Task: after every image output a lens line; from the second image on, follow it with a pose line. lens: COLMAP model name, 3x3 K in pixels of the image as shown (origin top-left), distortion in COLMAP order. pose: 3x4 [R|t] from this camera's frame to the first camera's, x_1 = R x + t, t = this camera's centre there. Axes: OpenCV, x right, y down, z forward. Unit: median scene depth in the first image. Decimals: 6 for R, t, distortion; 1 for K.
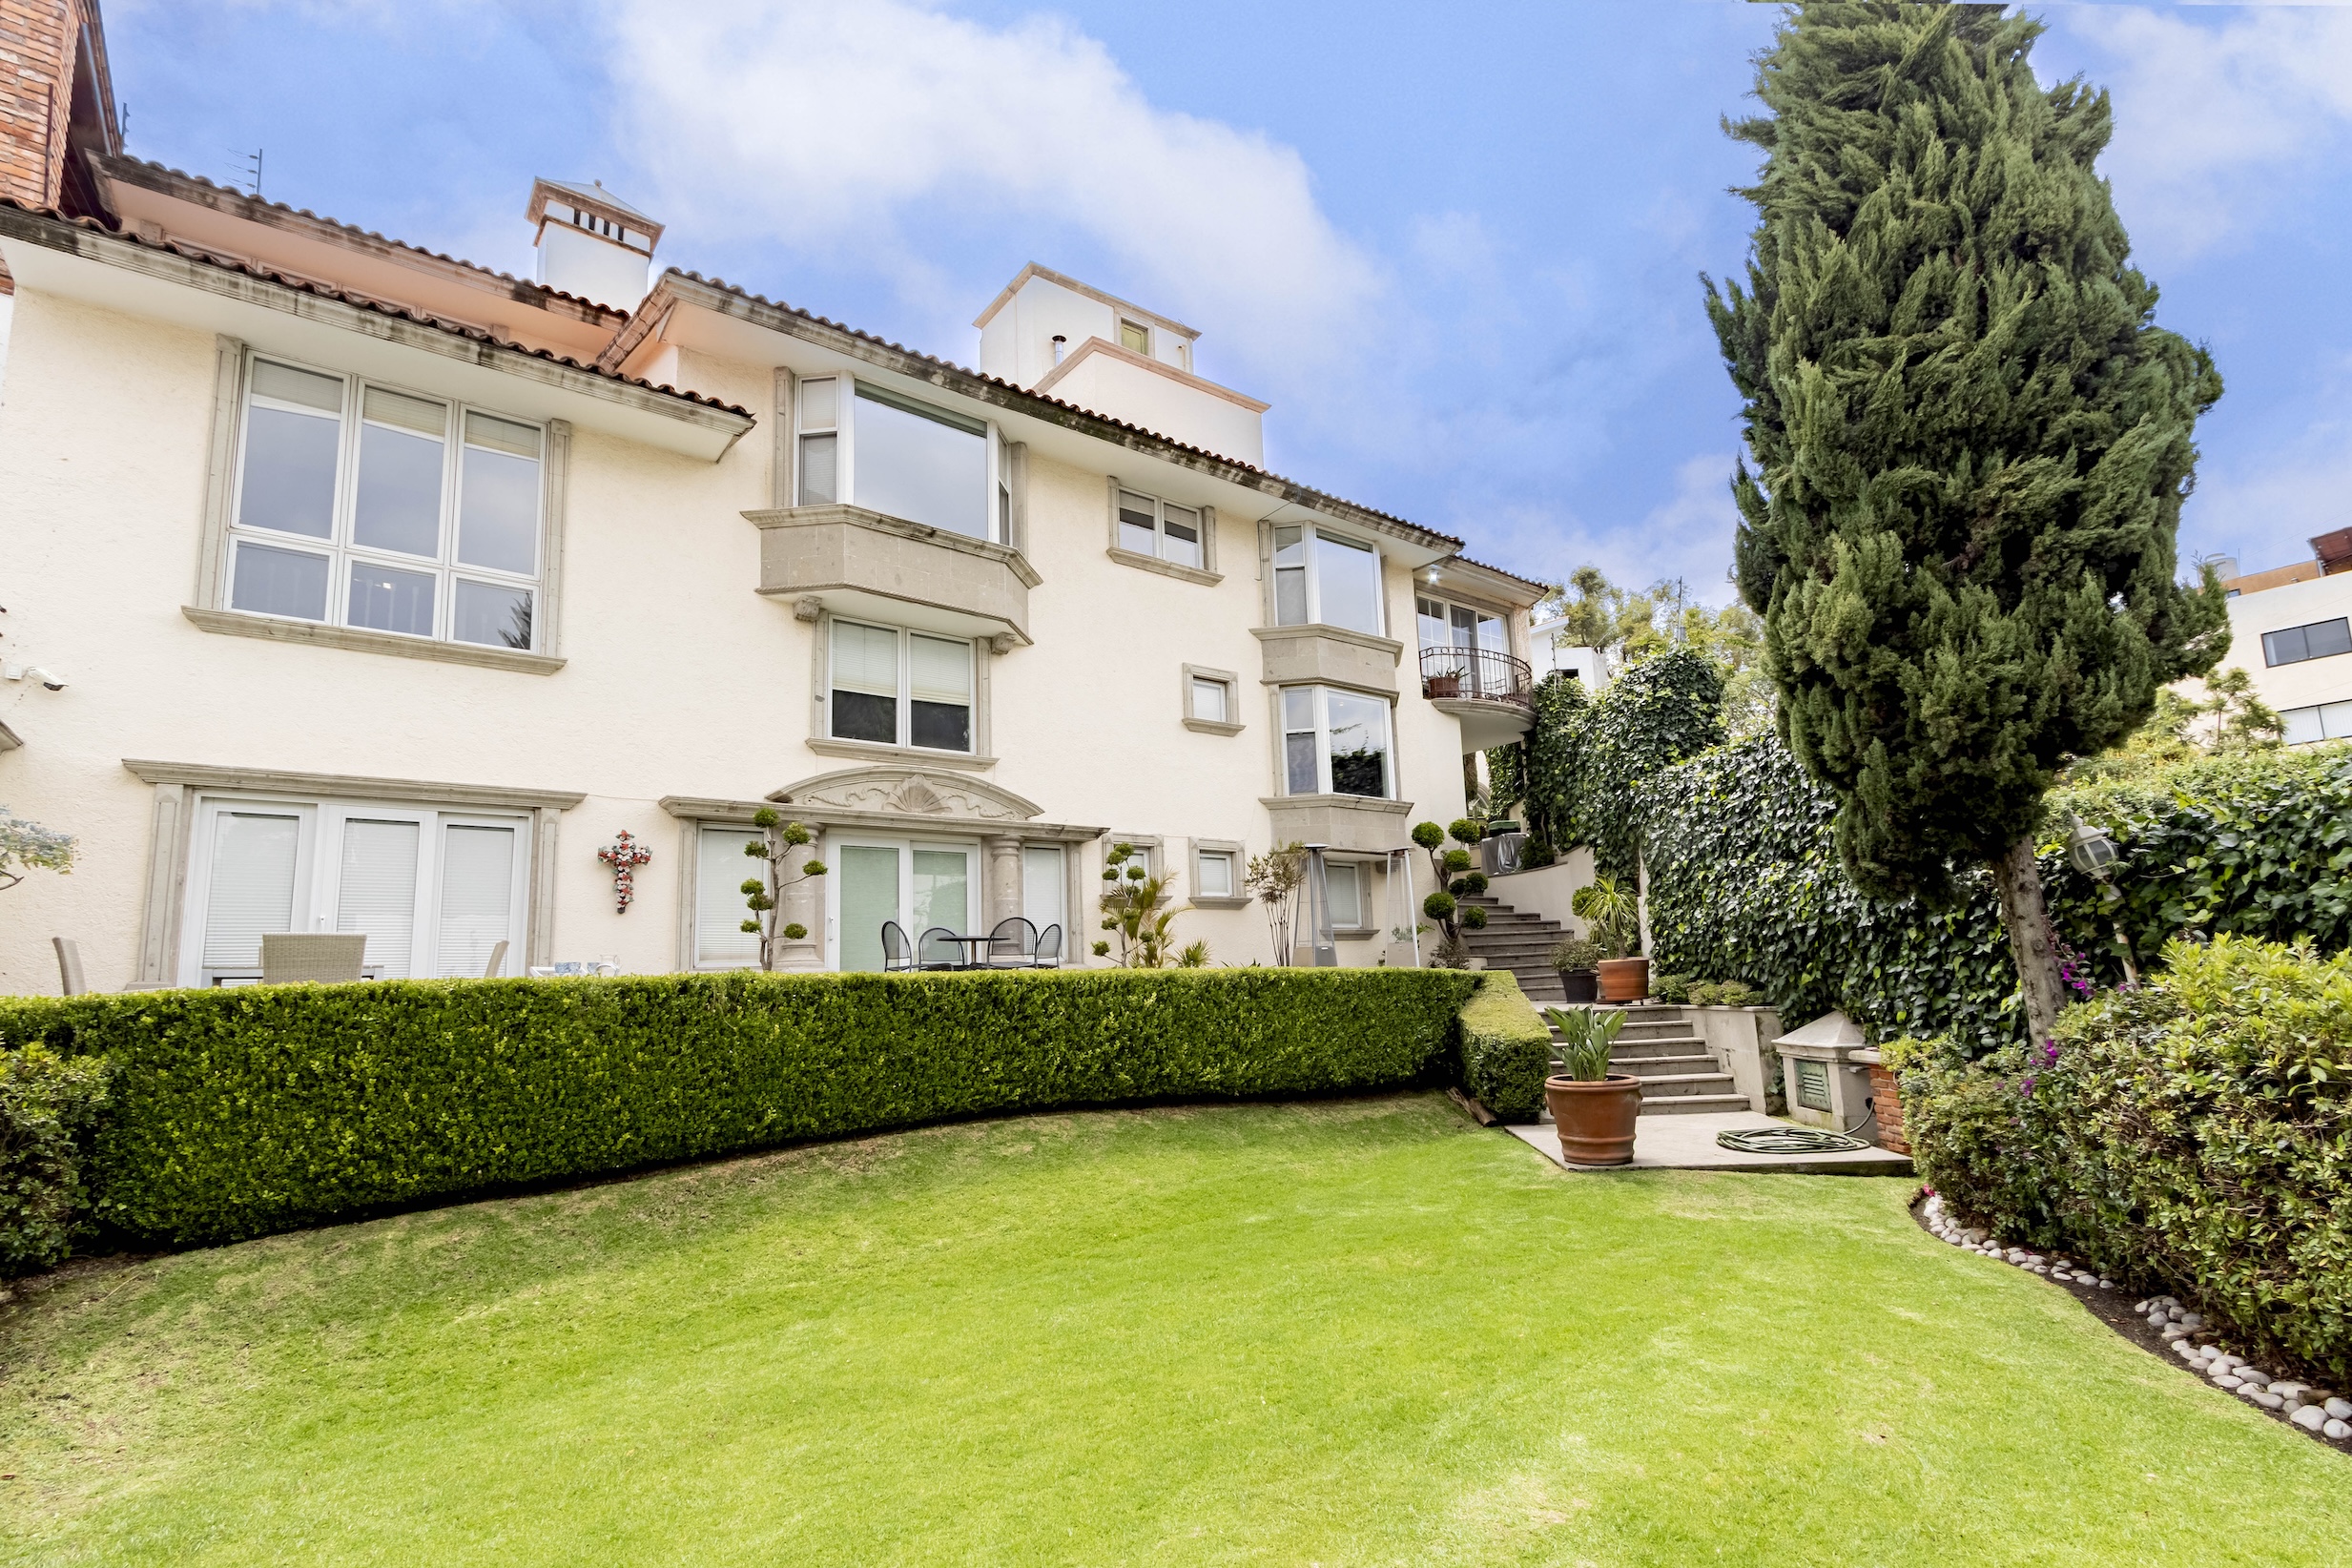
lens RADIAL K [[1129.8, 0, 1170.0], [0, 1129.8, 805.4], [0, 0, 1]] dist [0.000444, 0.000747]
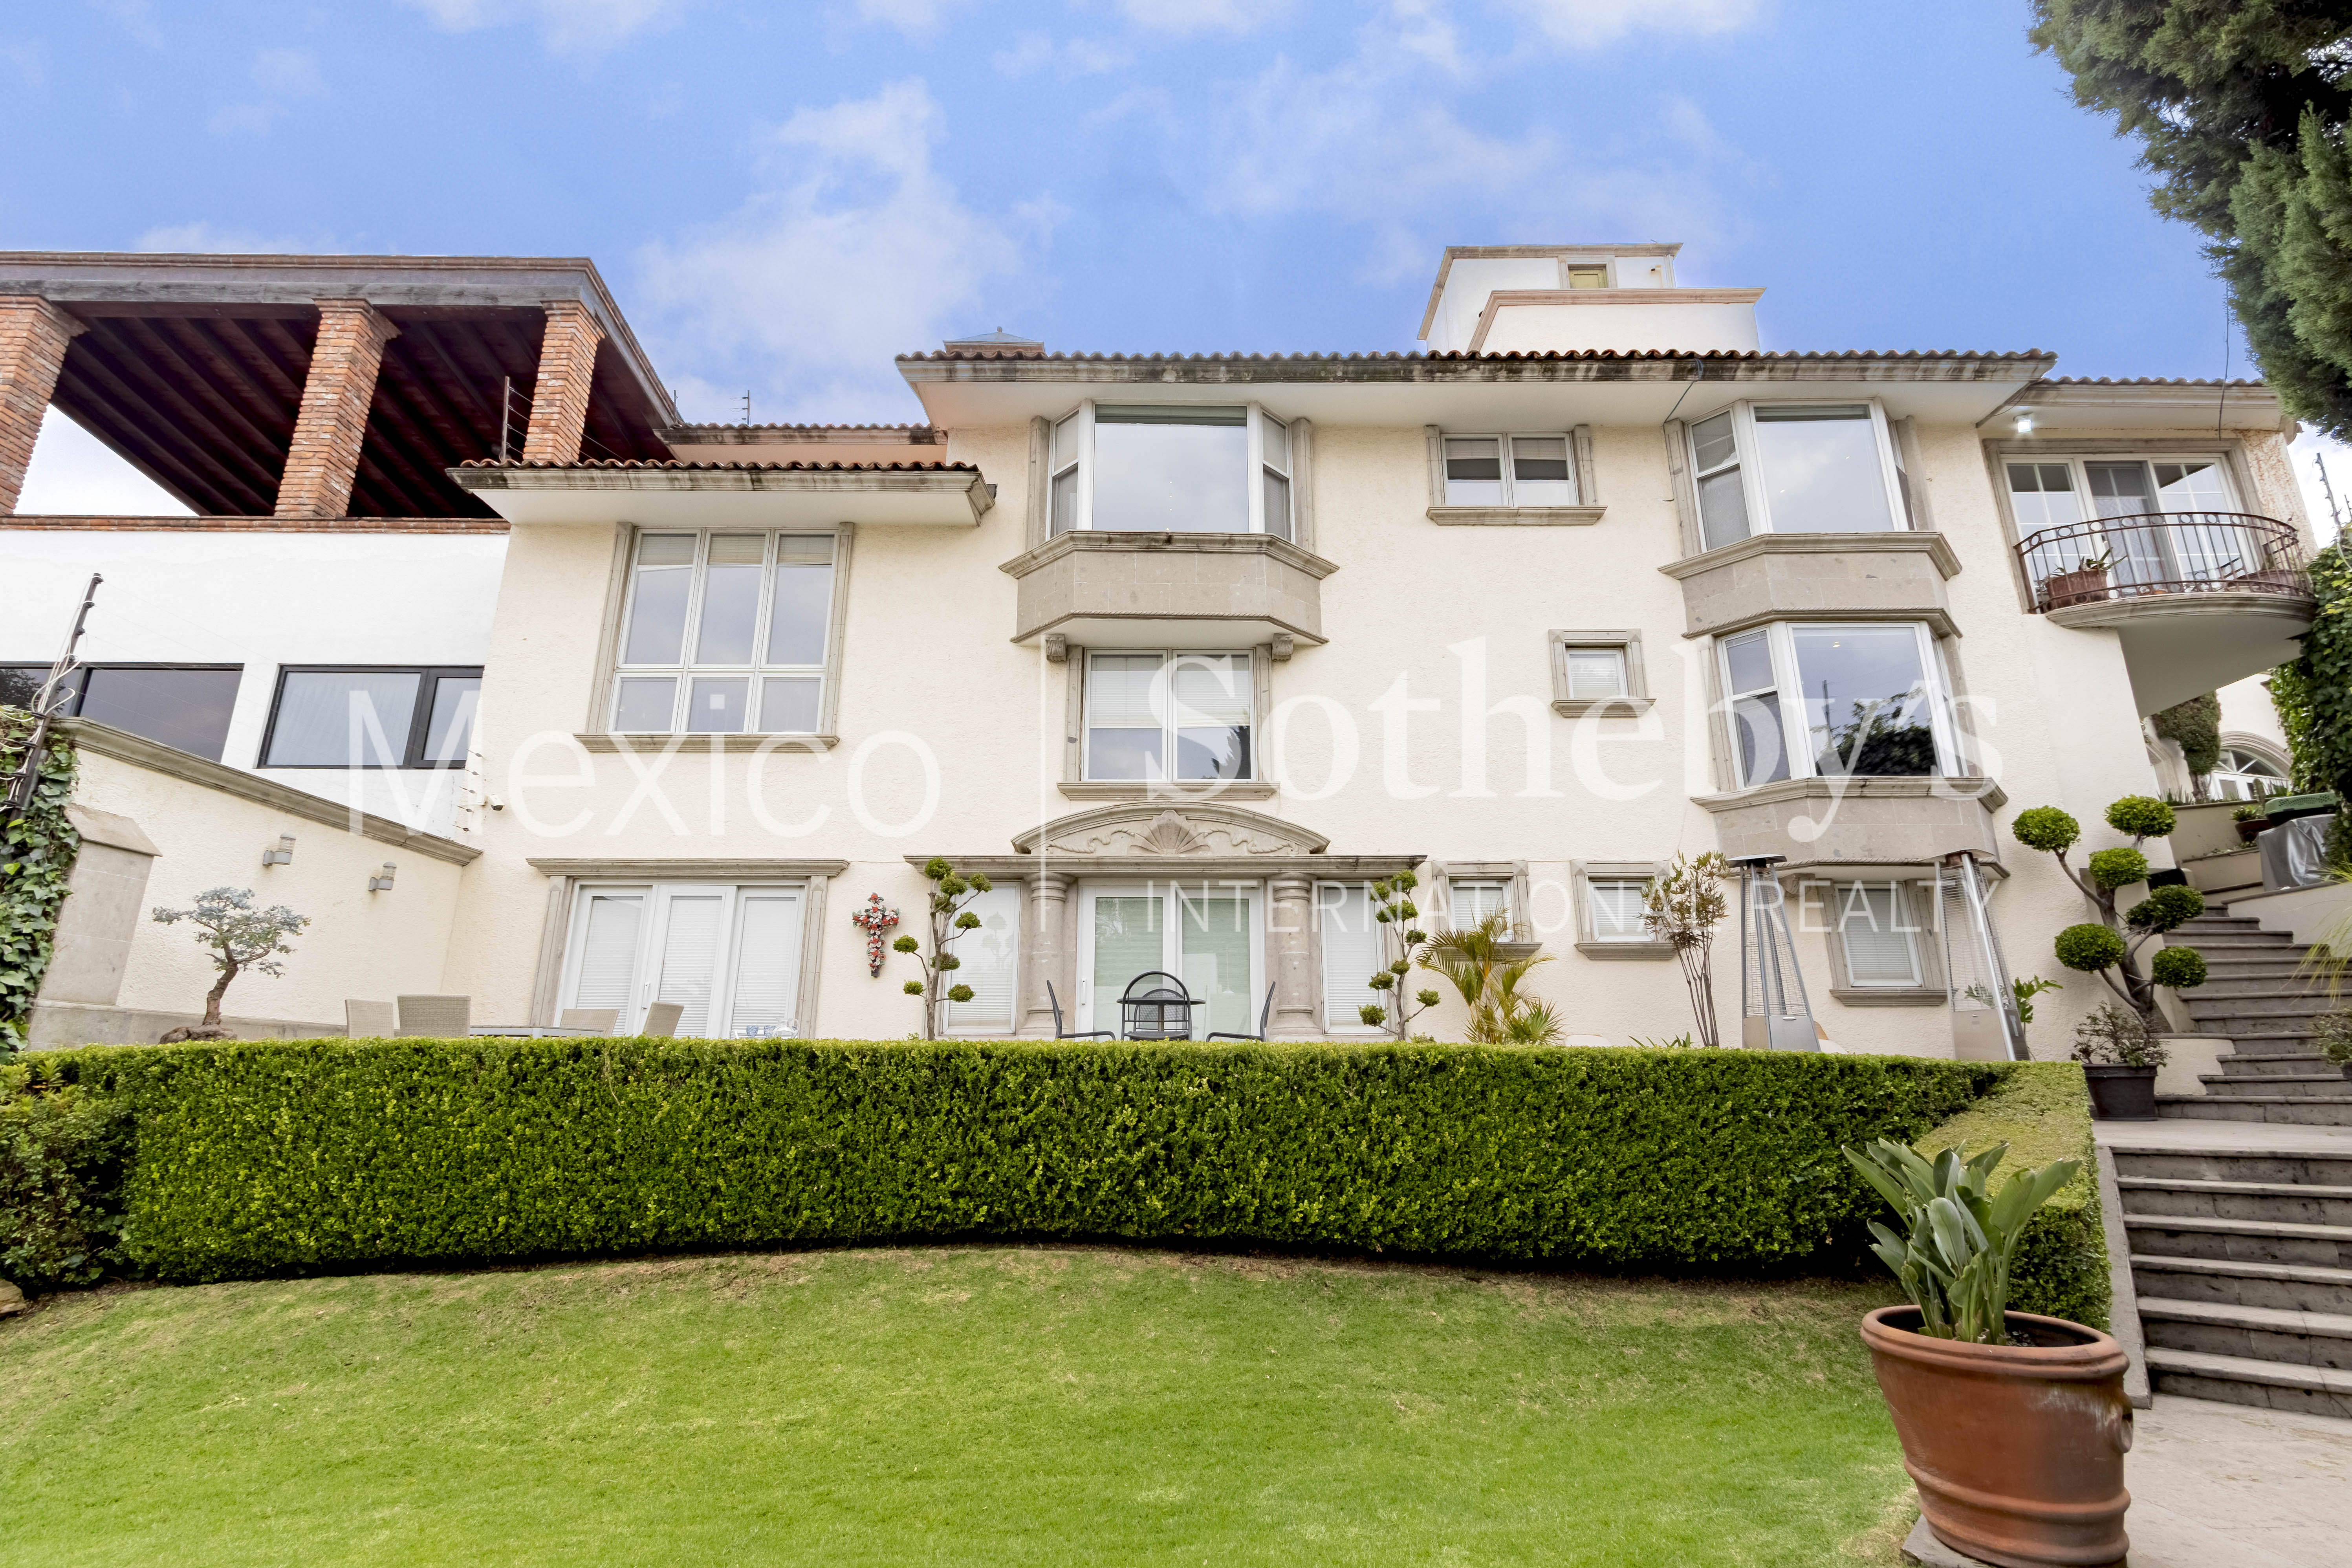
lens RADIAL K [[1083.5, 0, 1176.1], [0, 1083.5, 761.1], [0, 0, 1]] dist [0.008375, -0.002301]
pose [[0.789717, -0.136846, -0.598013, 0.282050], [0.070702, 0.988610, -0.132860, 0.046028], [0.609383, 0.062641, 0.790397, 0.337820]]
